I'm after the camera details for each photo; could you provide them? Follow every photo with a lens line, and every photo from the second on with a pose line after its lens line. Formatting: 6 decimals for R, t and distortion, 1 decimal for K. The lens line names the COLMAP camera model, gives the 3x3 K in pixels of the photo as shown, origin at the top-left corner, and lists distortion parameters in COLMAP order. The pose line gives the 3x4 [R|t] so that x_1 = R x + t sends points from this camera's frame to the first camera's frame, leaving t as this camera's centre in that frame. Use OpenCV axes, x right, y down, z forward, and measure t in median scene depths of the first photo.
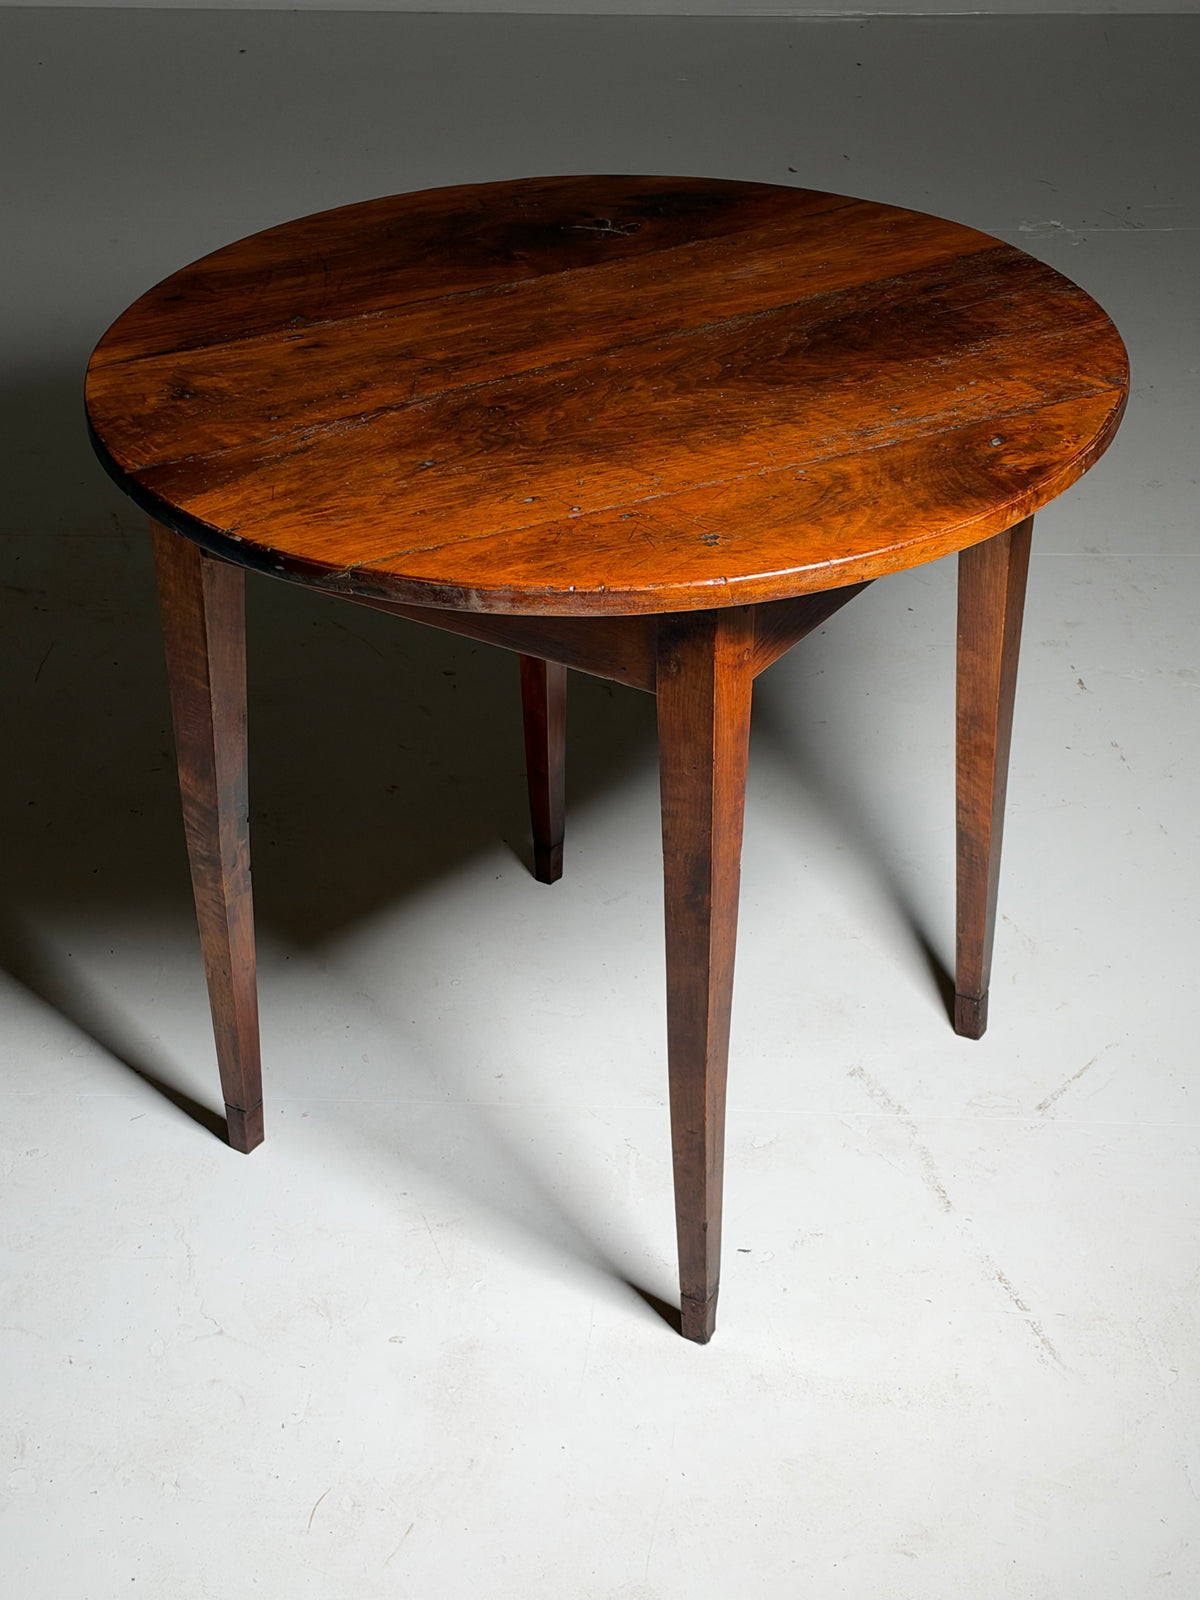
lens RADIAL K [[2807.0, 0, 607.2], [0, 2807.0, 793.2], [0, 0, 1]] dist [0.316367, -1.128078]
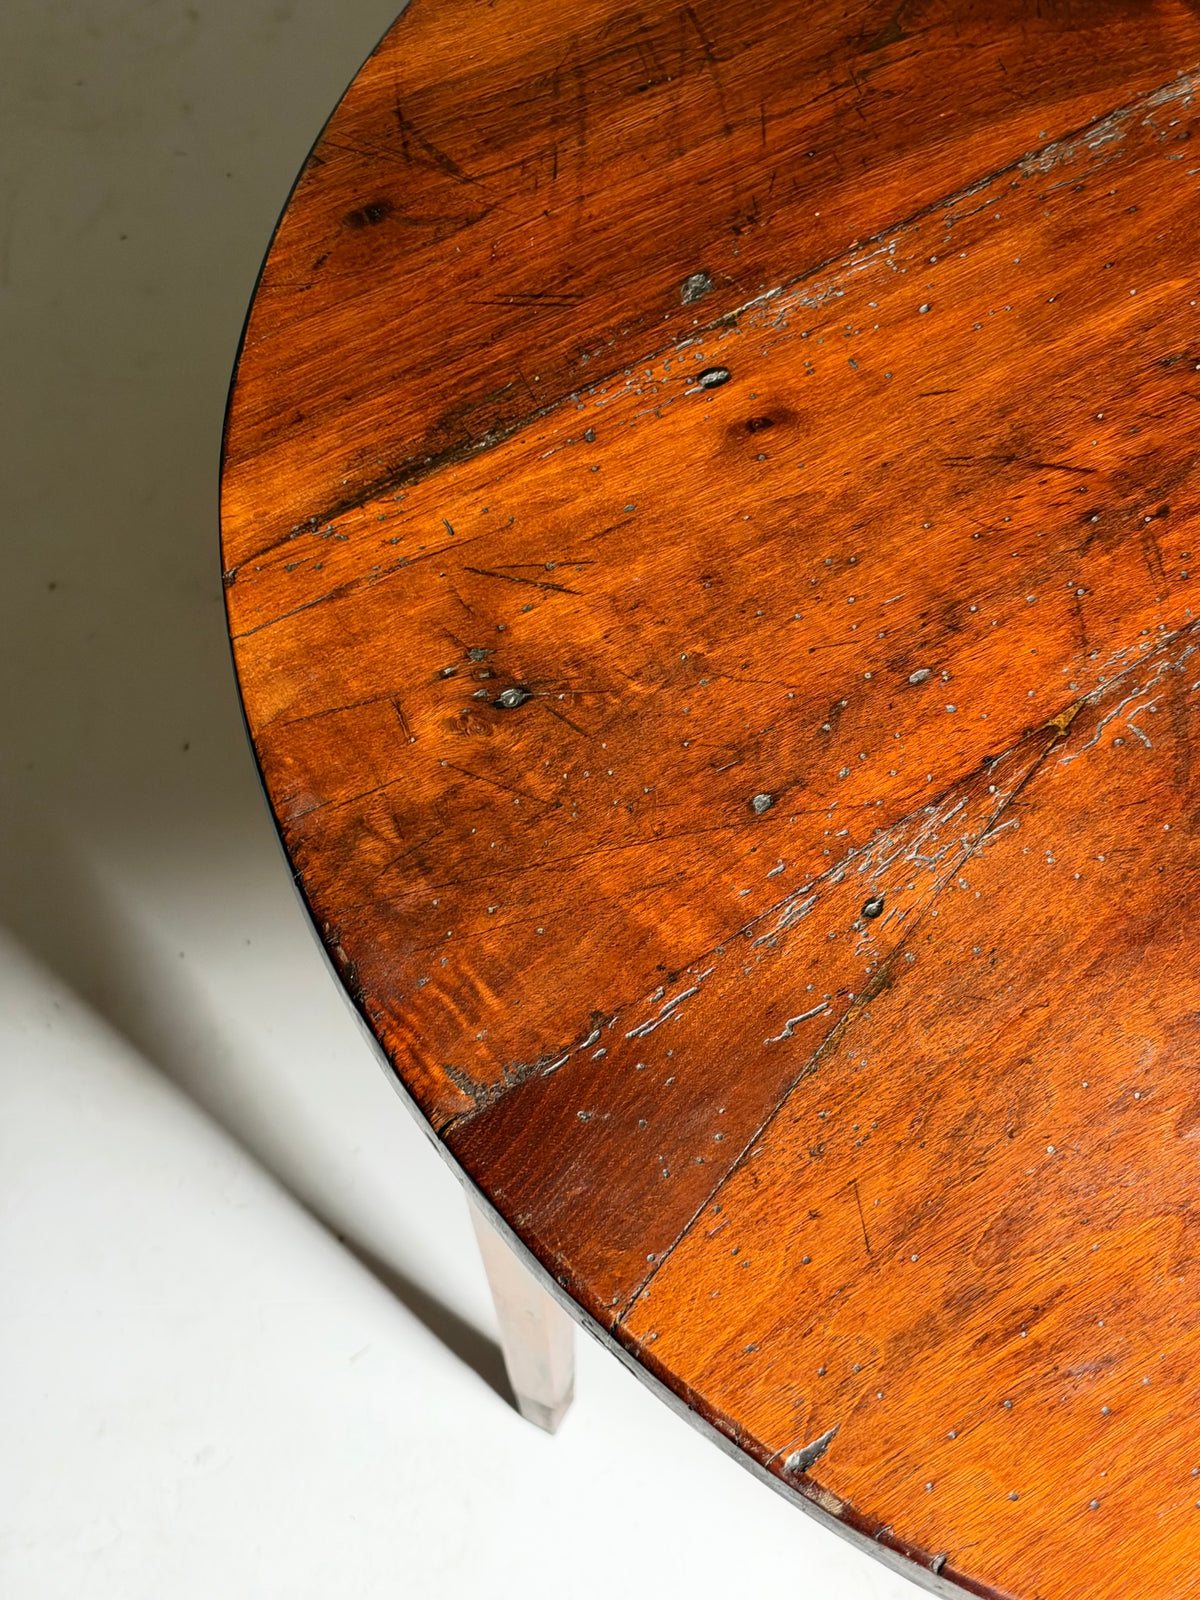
lens RADIAL K [[2371.4, 0, 626.4], [0, 2371.4, 789.5], [0, 0, 1]] dist [0.315819, -1.096095]
pose [[0.996184, -0.067679, 0.055115, -0.153549], [0.033682, 0.880637, 0.472593, -0.286240], [-0.080521, -0.468933, 0.879555, 0.720453]]
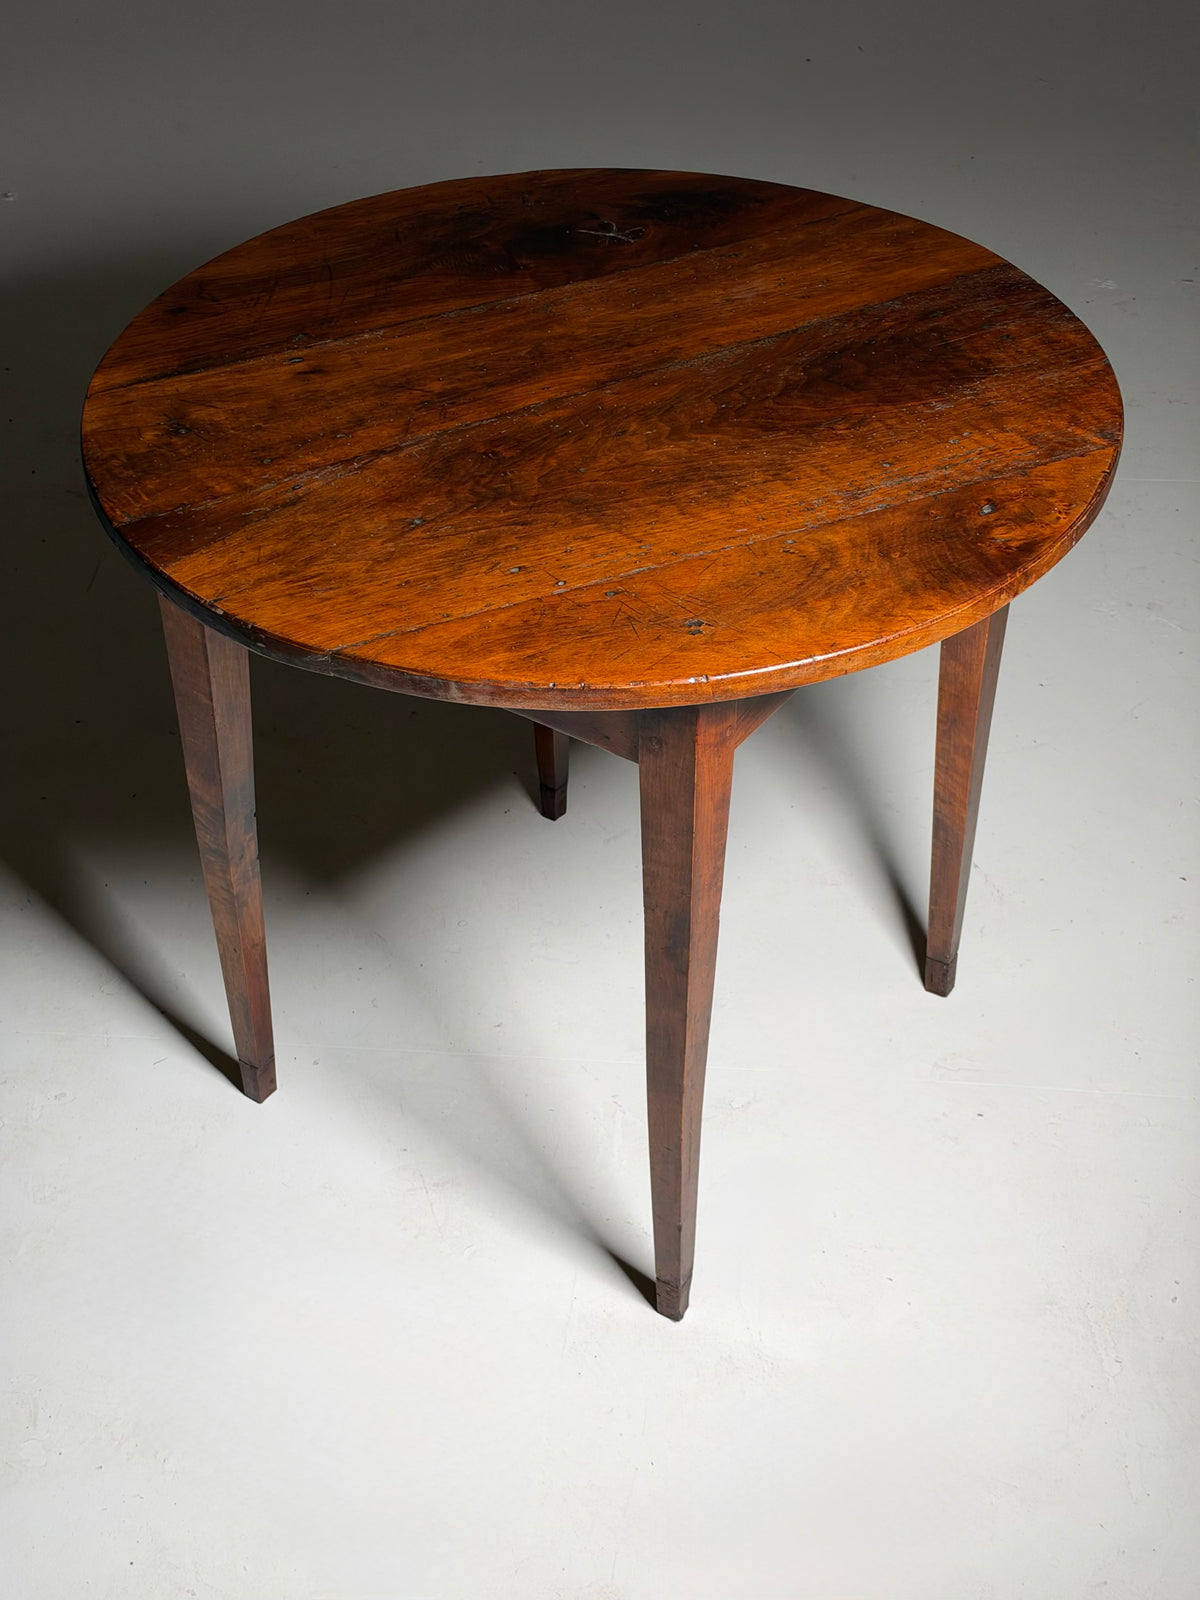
lens RADIAL K [[2302.7, 0, 614.5], [0, 2302.7, 801.8], [0, 0, 1]] dist [0.296558, -0.934216]
pose [[0.999660, 0.022877, -0.012550, 0.018466], [-0.021034, 0.991126, 0.131253, -0.123730], [0.015441, -0.130945, 0.991269, 0.168725]]
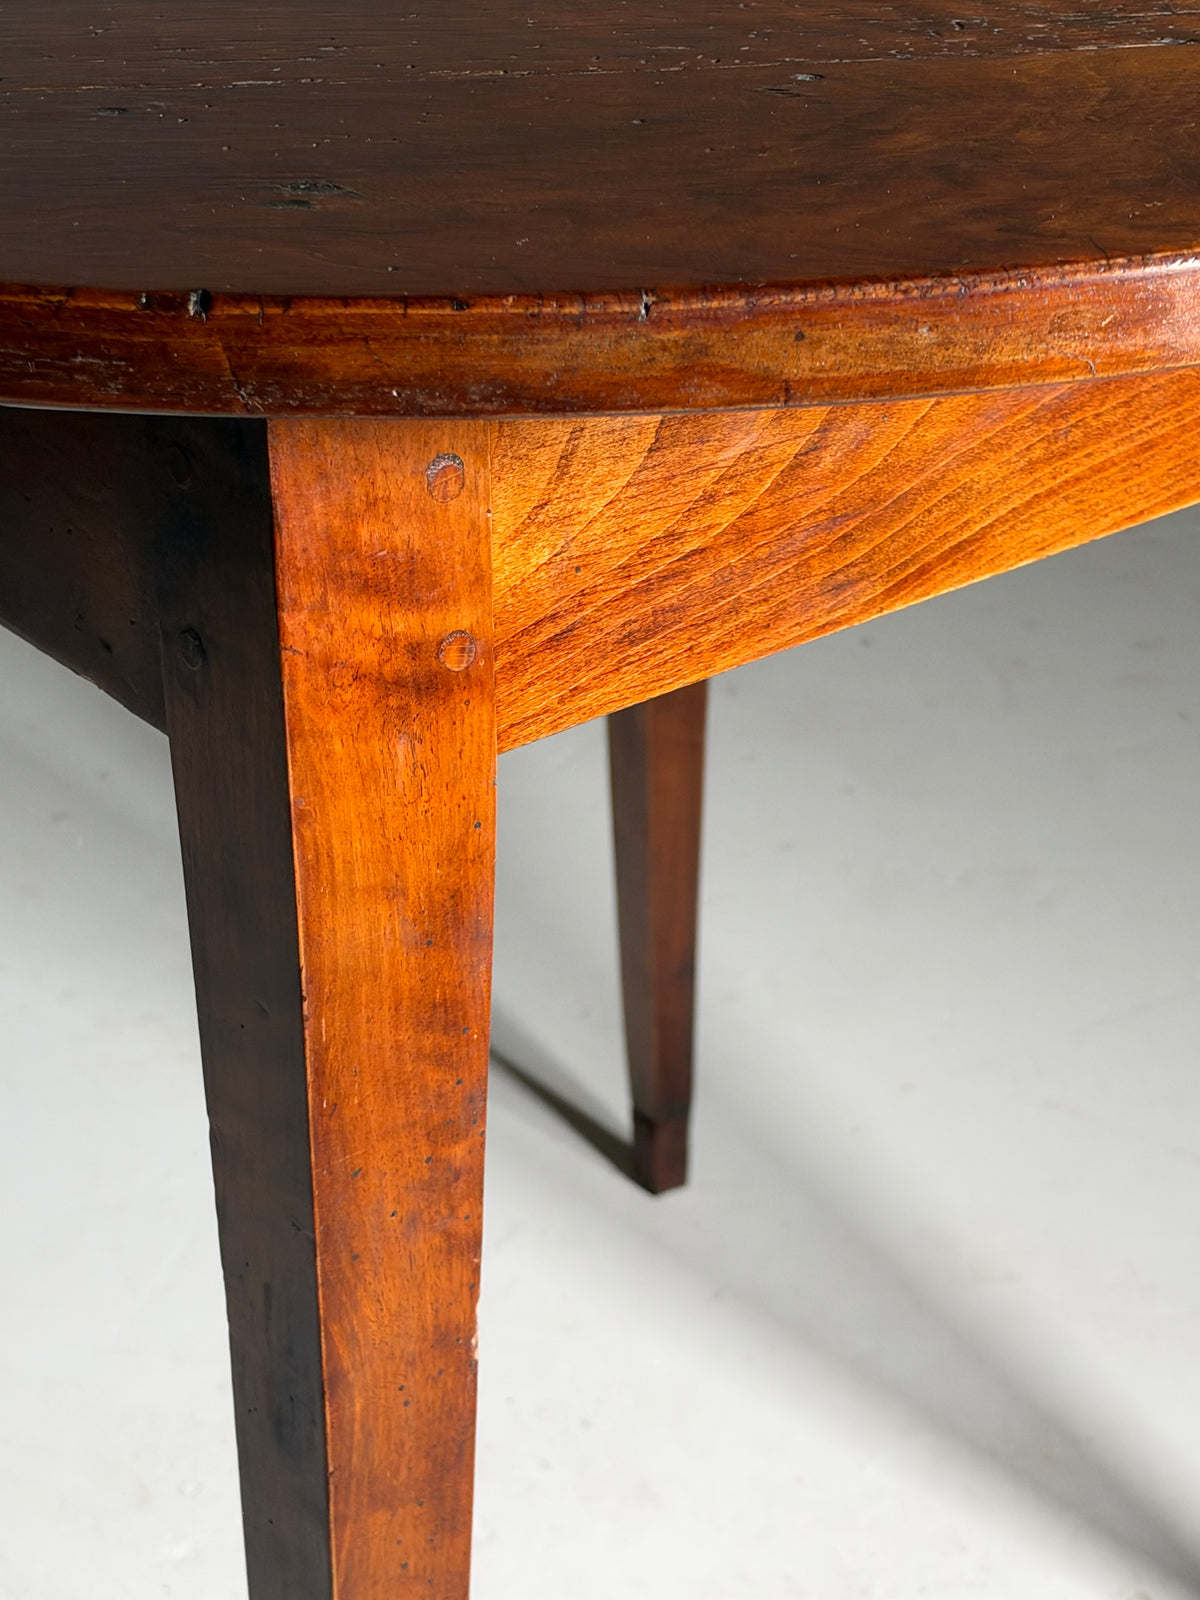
lens RADIAL K [[2984.4, 0, 607.8], [0, 2984.4, 805.9], [0, 0, 1]] dist [0.237005, -0.325651]
pose [[0.948313, 0.158779, -0.274758, 0.141098], [-0.171562, 0.984905, -0.022974, -0.027874], [0.266962, 0.068924, 0.961239, 0.670890]]
